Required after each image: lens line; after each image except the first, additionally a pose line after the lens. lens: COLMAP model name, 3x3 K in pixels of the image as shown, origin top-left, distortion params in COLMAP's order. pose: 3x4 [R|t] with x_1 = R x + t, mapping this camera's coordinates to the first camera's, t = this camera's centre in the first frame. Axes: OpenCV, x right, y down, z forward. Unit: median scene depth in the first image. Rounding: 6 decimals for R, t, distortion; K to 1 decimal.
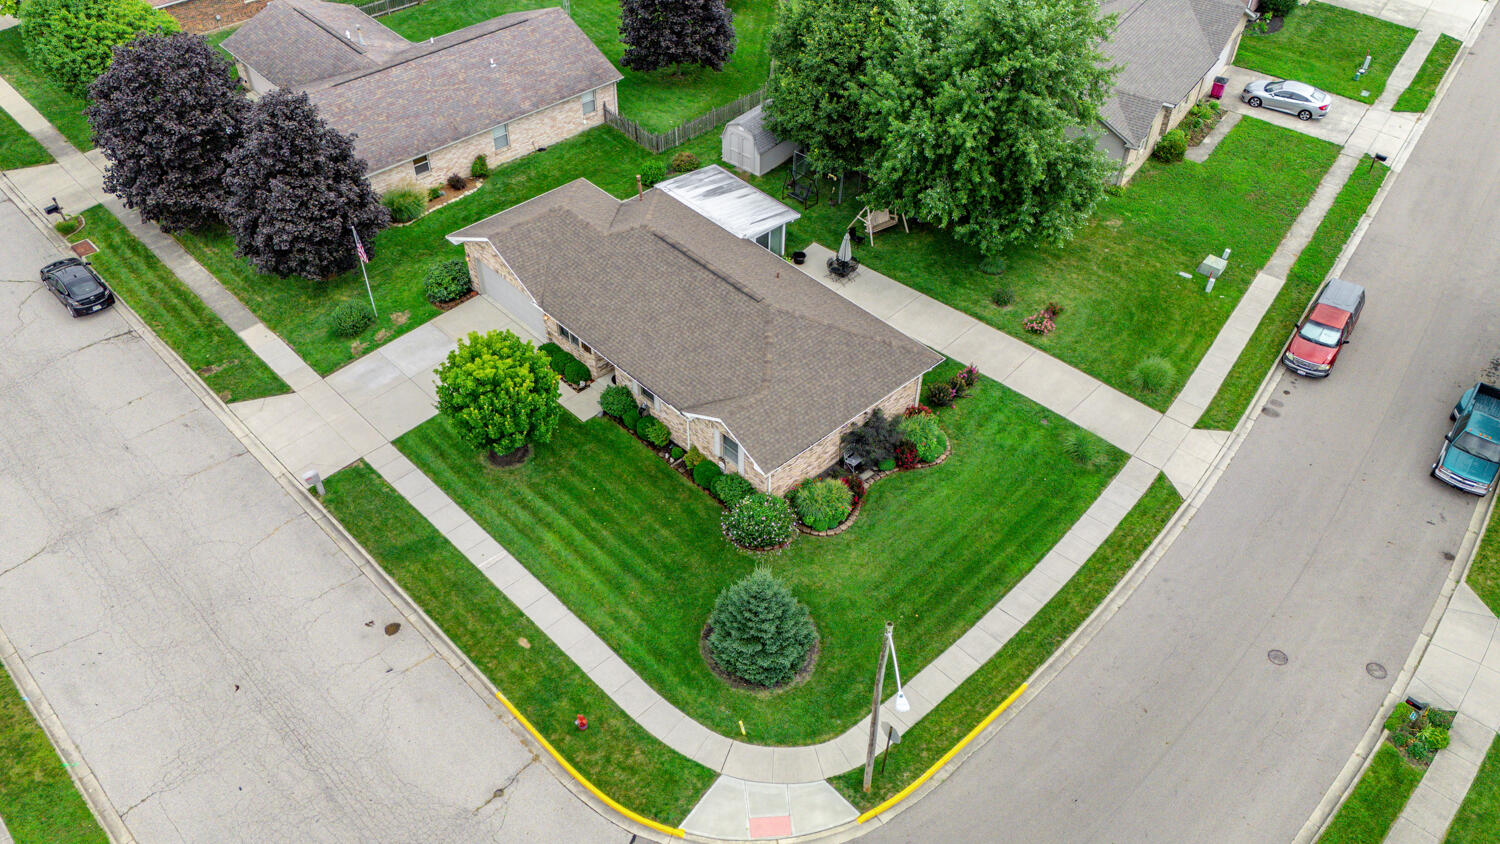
lens RADIAL K [[1260.6, 0, 773.0], [0, 1260.6, 456.2], [0, 0, 1]] dist [0.061155, -0.052141]
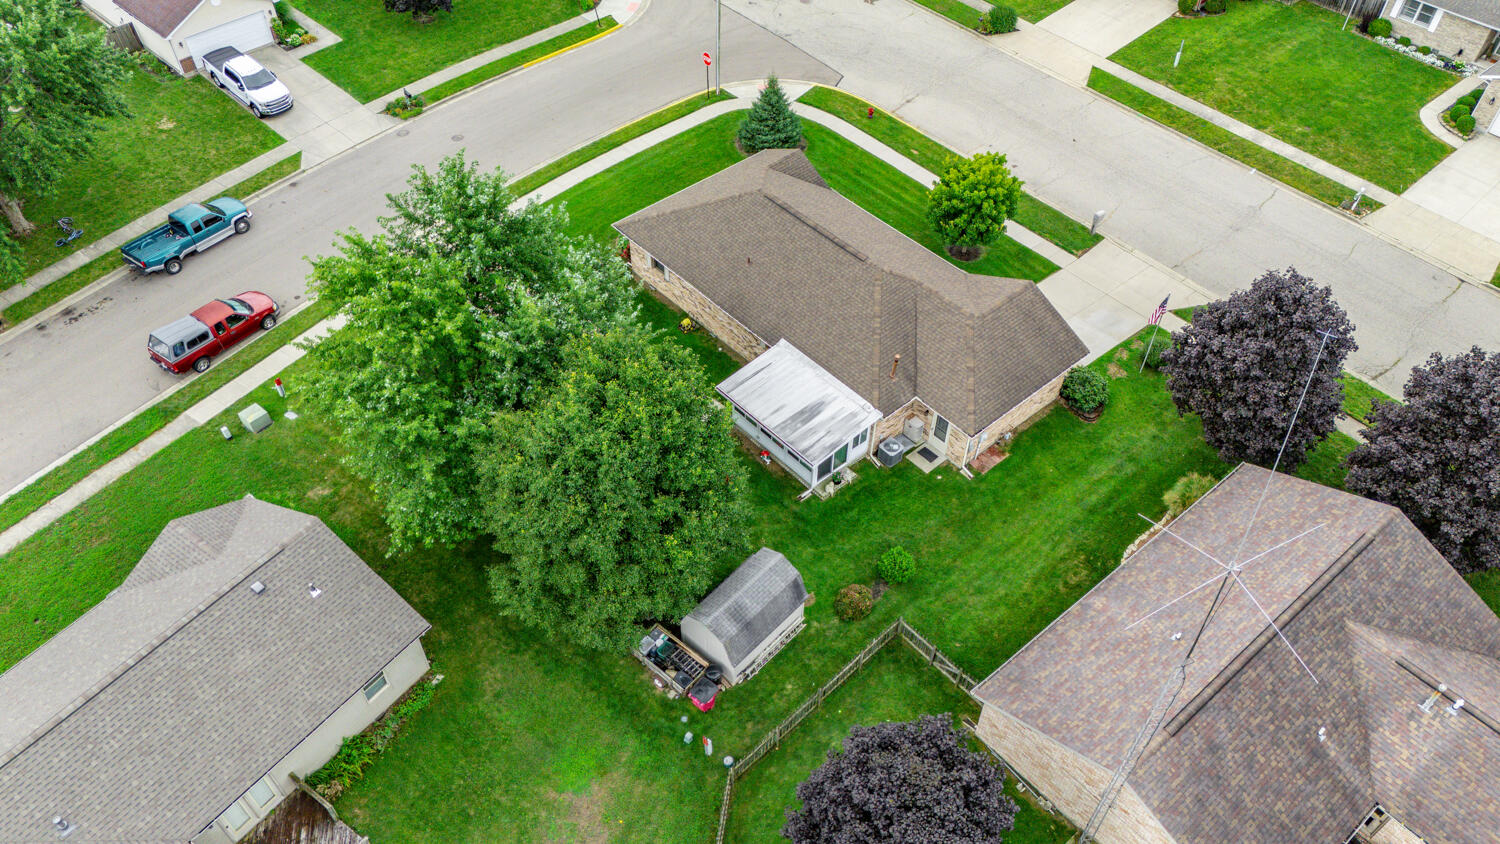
lens RADIAL K [[1130.6, 0, 792.6], [0, 1130.6, 423.9], [0, 0, 1]] dist [0.066896, -0.069020]
pose [[-0.999560, -0.029328, -0.004434, -0.036898], [-0.004851, 0.014164, 0.999888, -1.148734], [-0.029262, 0.999469, -0.014300, 1.201041]]
